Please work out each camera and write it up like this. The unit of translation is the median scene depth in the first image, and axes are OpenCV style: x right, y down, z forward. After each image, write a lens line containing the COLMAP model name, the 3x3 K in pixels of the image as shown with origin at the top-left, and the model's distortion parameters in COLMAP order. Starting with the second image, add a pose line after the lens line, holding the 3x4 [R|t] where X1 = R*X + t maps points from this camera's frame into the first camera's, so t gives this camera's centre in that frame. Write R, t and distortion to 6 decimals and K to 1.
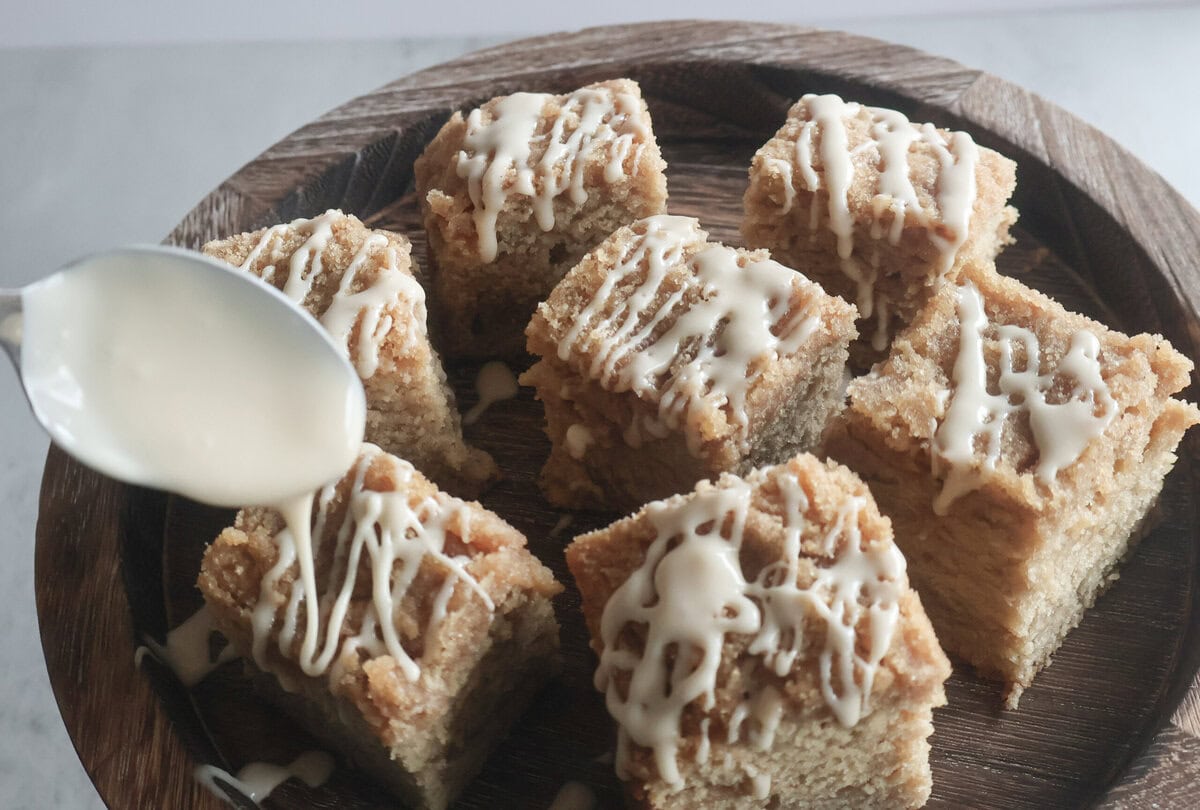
lens RADIAL K [[1683.7, 0, 502.5], [0, 1683.7, 403.7], [0, 0, 1]] dist [0.003529, 0.002877]
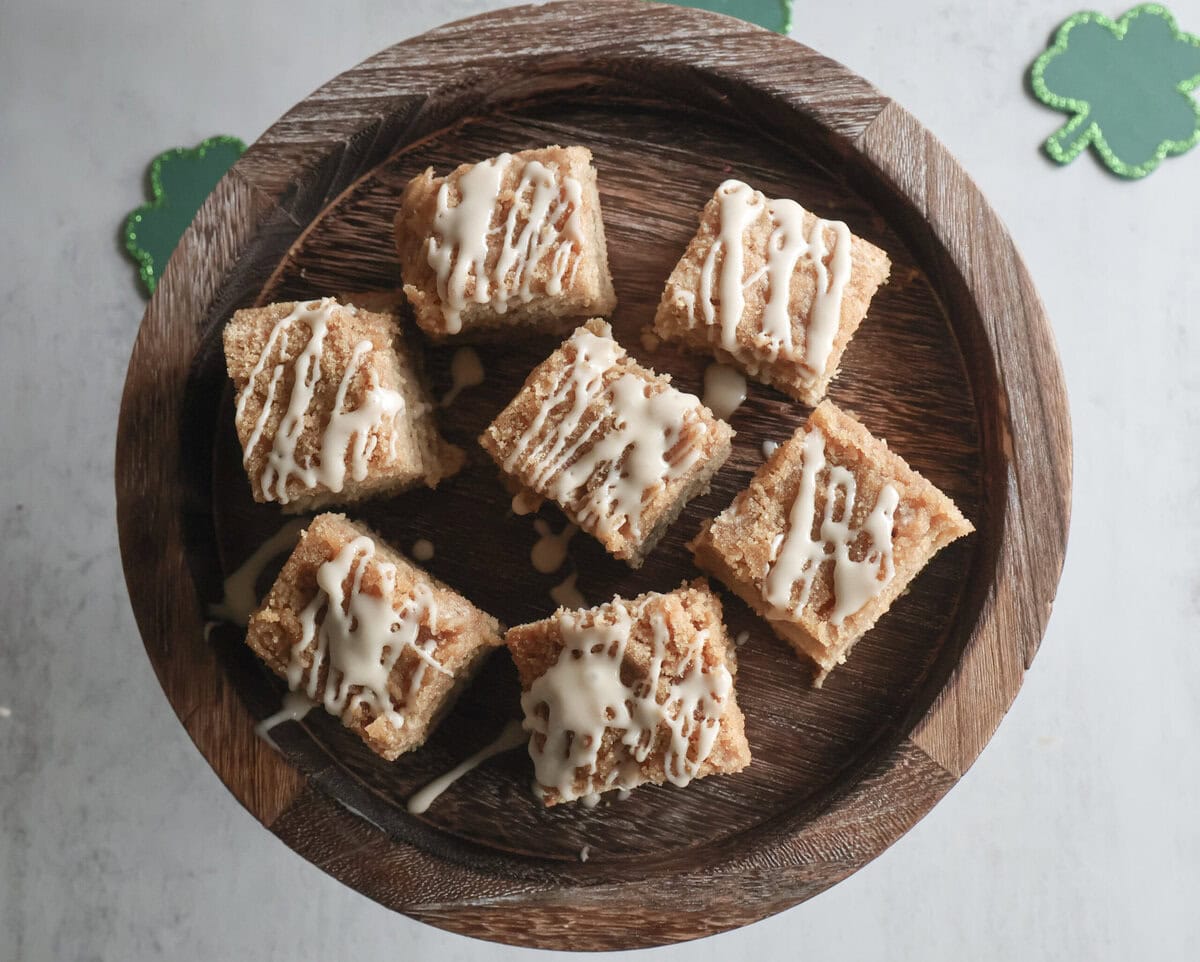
lens RADIAL K [[1720.7, 0, 600.0], [0, 1720.7, 481.0], [0, 0, 1]] dist [0.006797, -0.010100]
pose [[0.999482, 0.008044, 0.031176, 0.067430], [-0.023272, 0.849640, 0.526850, -0.744397], [-0.022250, -0.527302, 0.849386, -0.160332]]
